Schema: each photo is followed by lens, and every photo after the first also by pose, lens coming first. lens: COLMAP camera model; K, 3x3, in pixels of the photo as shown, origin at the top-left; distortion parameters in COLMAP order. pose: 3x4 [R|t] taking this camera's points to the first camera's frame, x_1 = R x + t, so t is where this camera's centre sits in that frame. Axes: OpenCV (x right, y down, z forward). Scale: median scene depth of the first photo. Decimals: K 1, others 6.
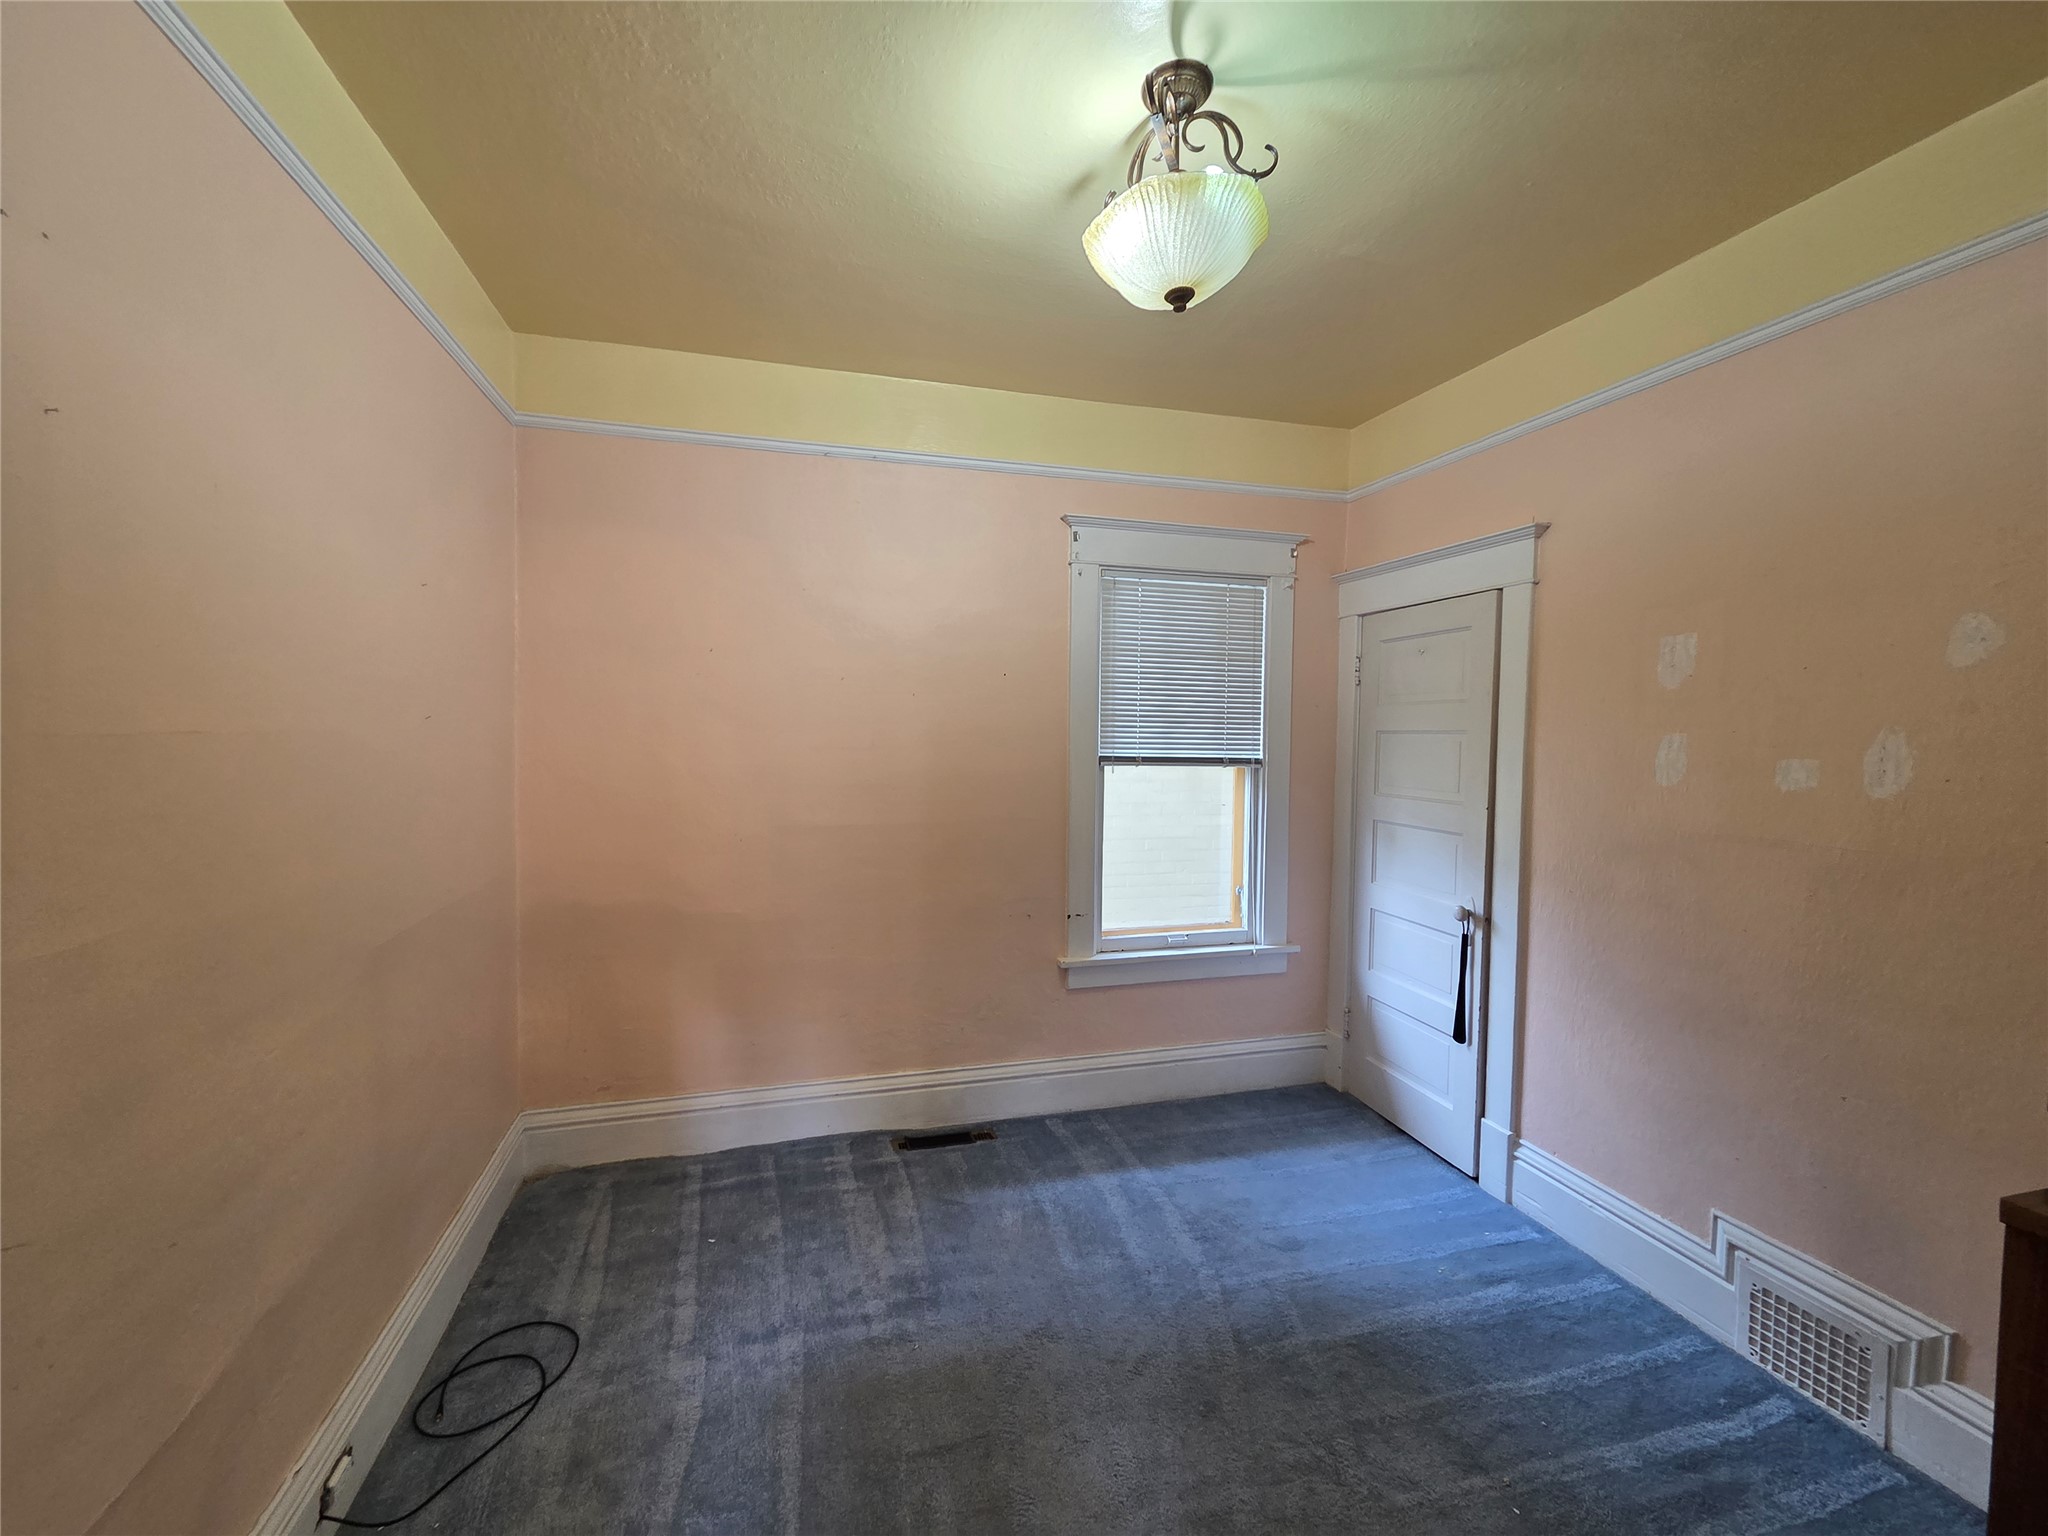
lens RADIAL K [[836.6, 0, 1023.4], [0, 836.6, 764.7], [0, 0, 1]] dist [0.000649, -0.000177]
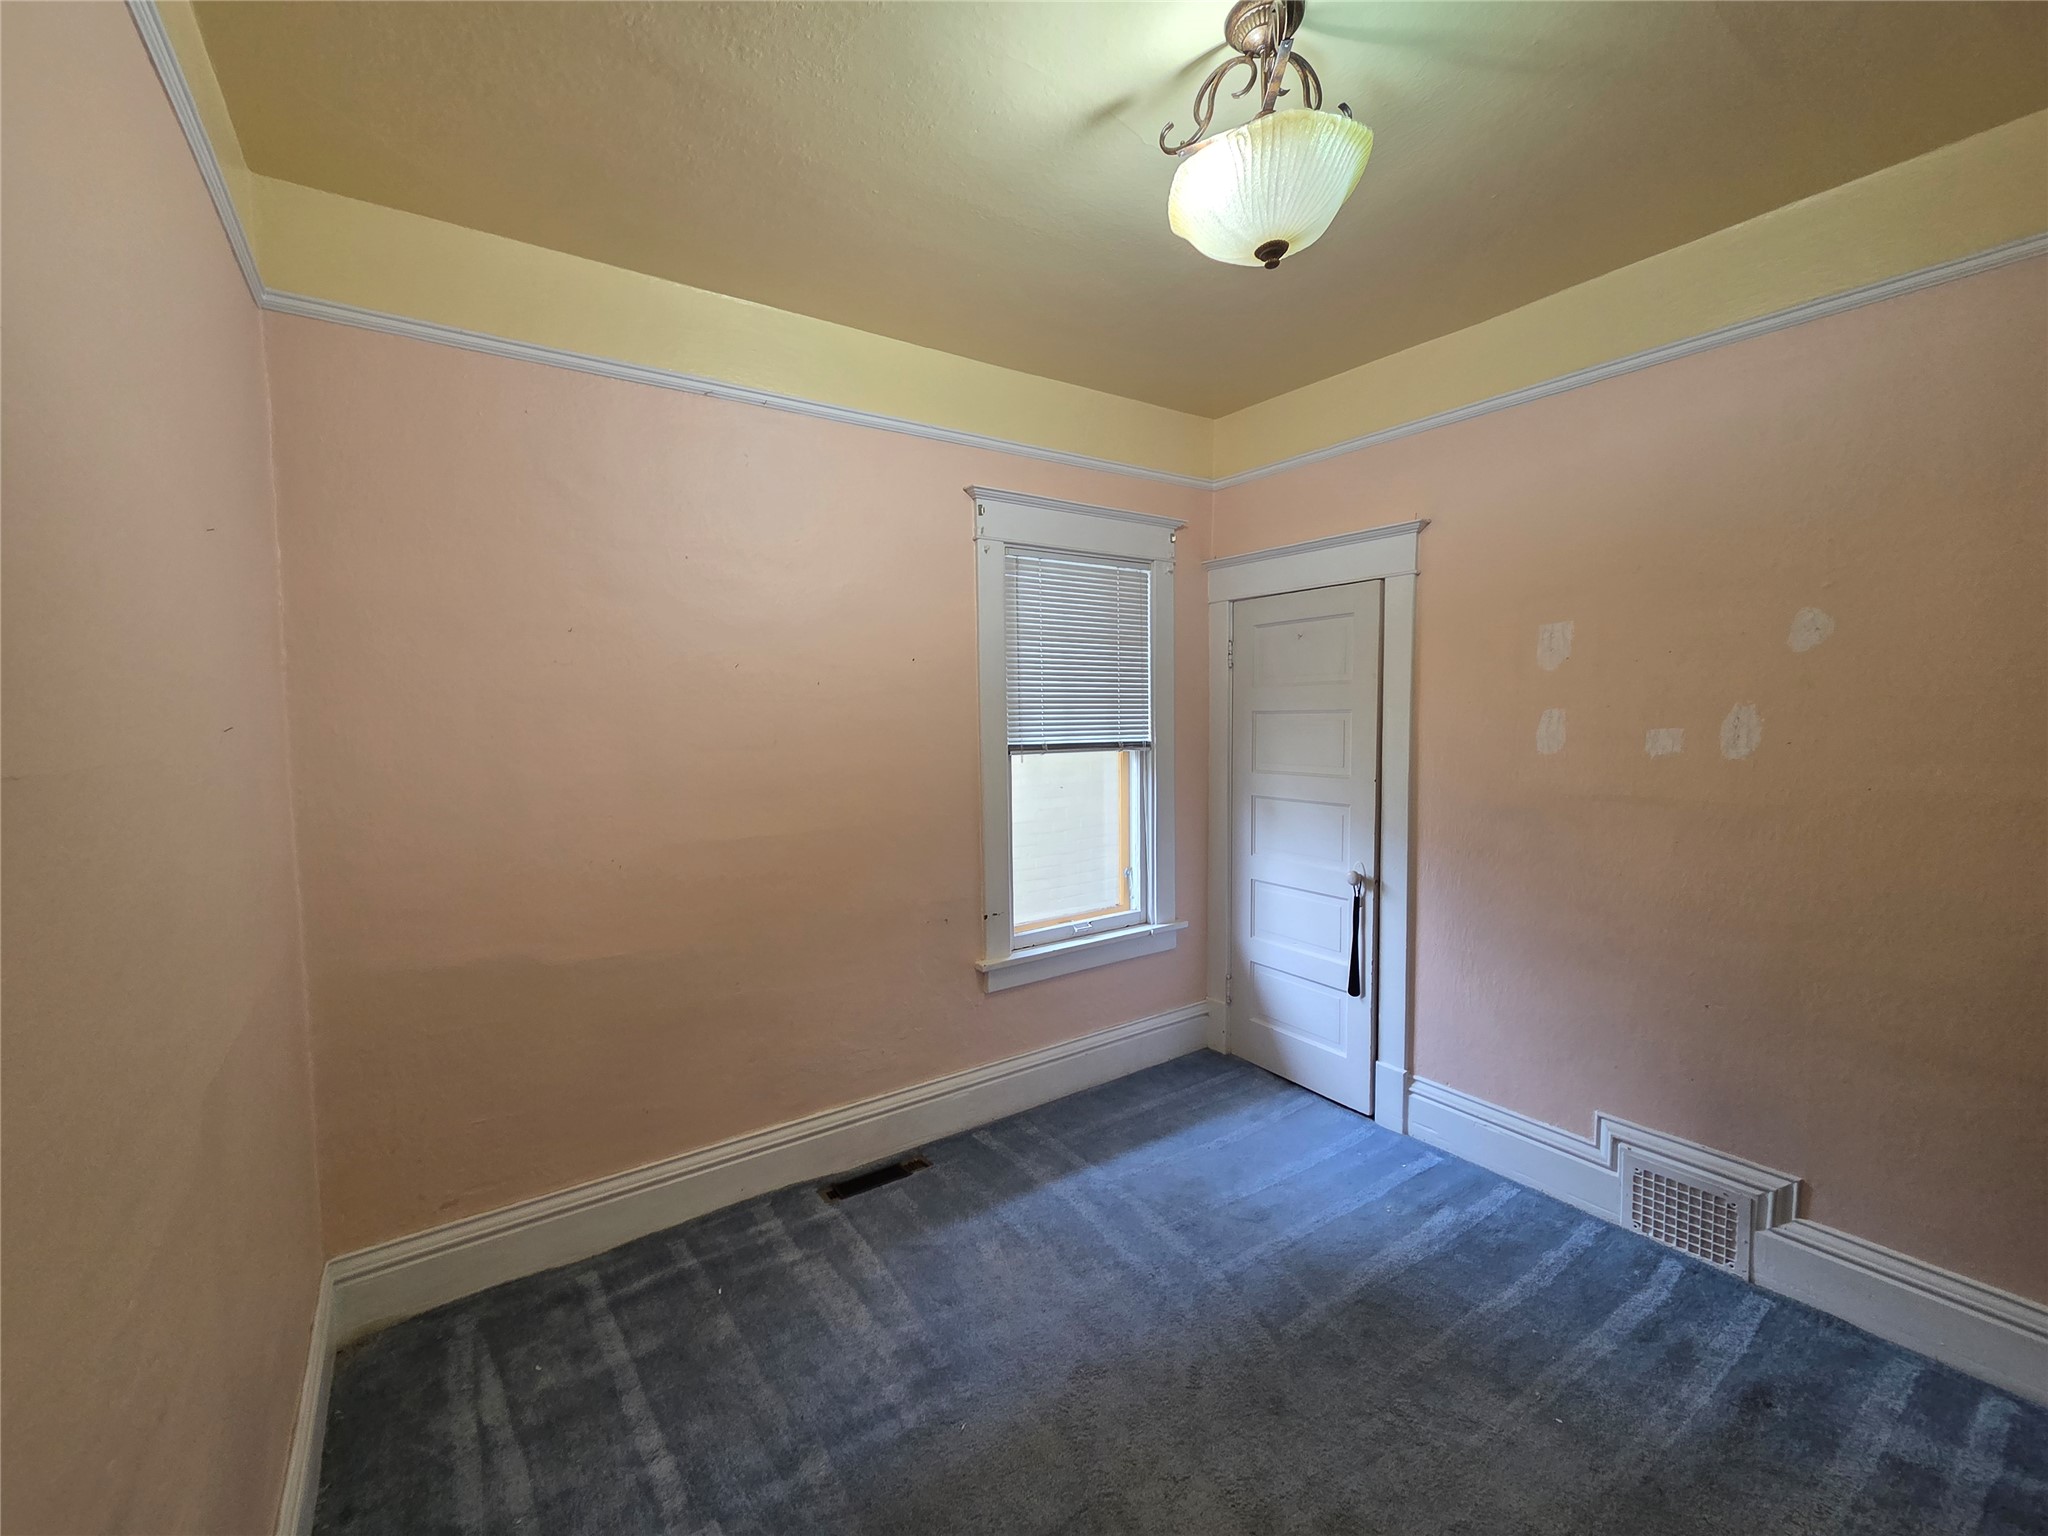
lens RADIAL K [[834.0, 0, 1024.0], [0, 834.0, 768.0], [0, 0, 1]] dist [0.001043, 0.000502]
pose [[0.947442, -0.045762, 0.316639, -0.232038], [0.037696, 0.998791, 0.031556, -0.016350], [-0.317700, -0.017961, 0.948021, 0.118538]]
